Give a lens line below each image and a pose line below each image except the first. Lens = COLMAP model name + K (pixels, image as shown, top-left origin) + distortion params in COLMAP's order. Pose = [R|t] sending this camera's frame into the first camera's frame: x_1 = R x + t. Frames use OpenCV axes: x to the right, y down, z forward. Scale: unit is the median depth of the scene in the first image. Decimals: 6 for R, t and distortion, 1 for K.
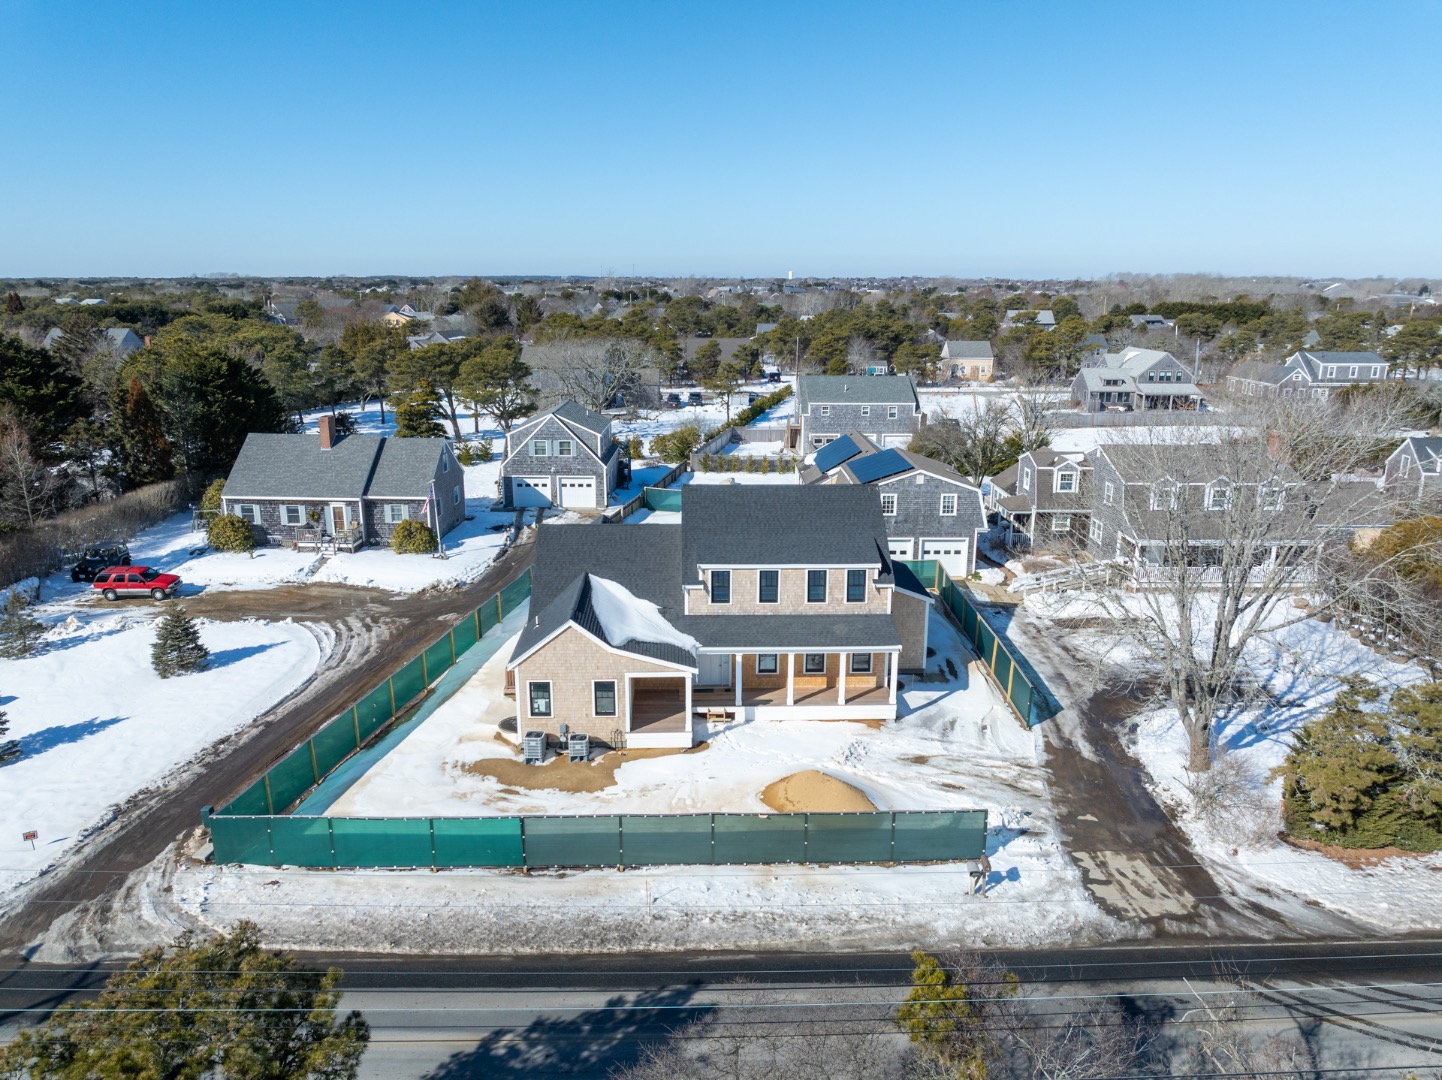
lens RADIAL K [[1012.8, 0, 721.0], [0, 1012.8, 540.0], [0, 0, 1]] dist [-0.033960, 0.019243]
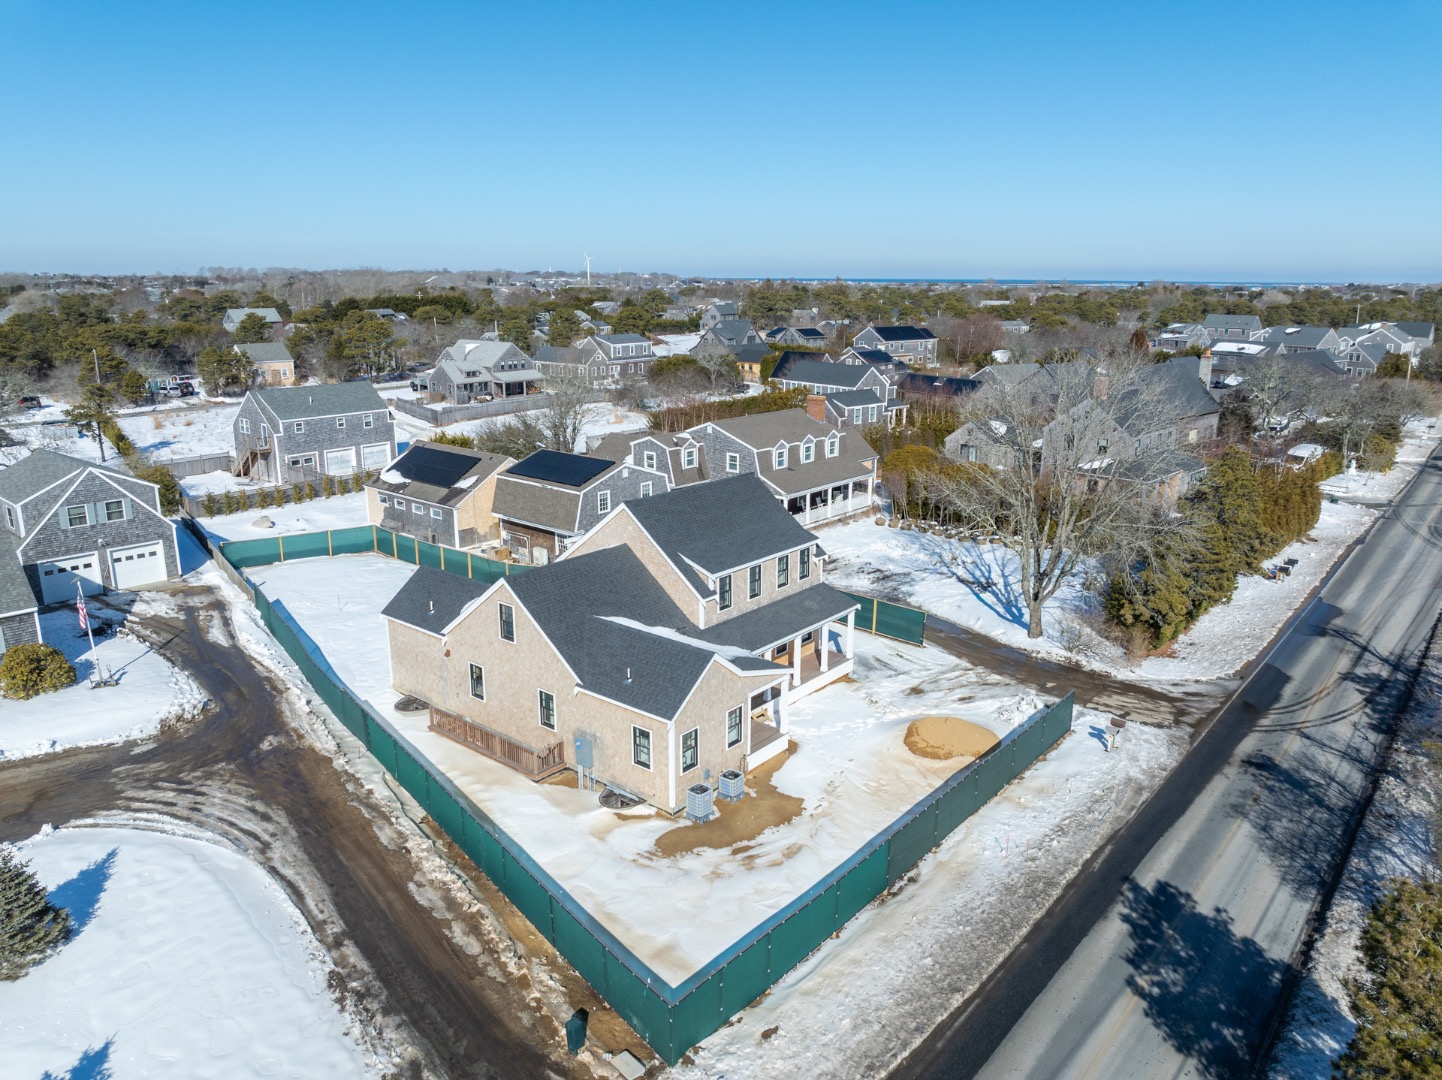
lens RADIAL K [[1012.8, 0, 721.0], [0, 1012.8, 540.0], [0, 0, 1]] dist [-0.033960, 0.019243]
pose [[0.663252, -0.190373, 0.723778, -0.527032], [0.186146, 0.978677, 0.086840, -0.067544], [-0.724877, 0.077132, 0.684546, 0.235845]]
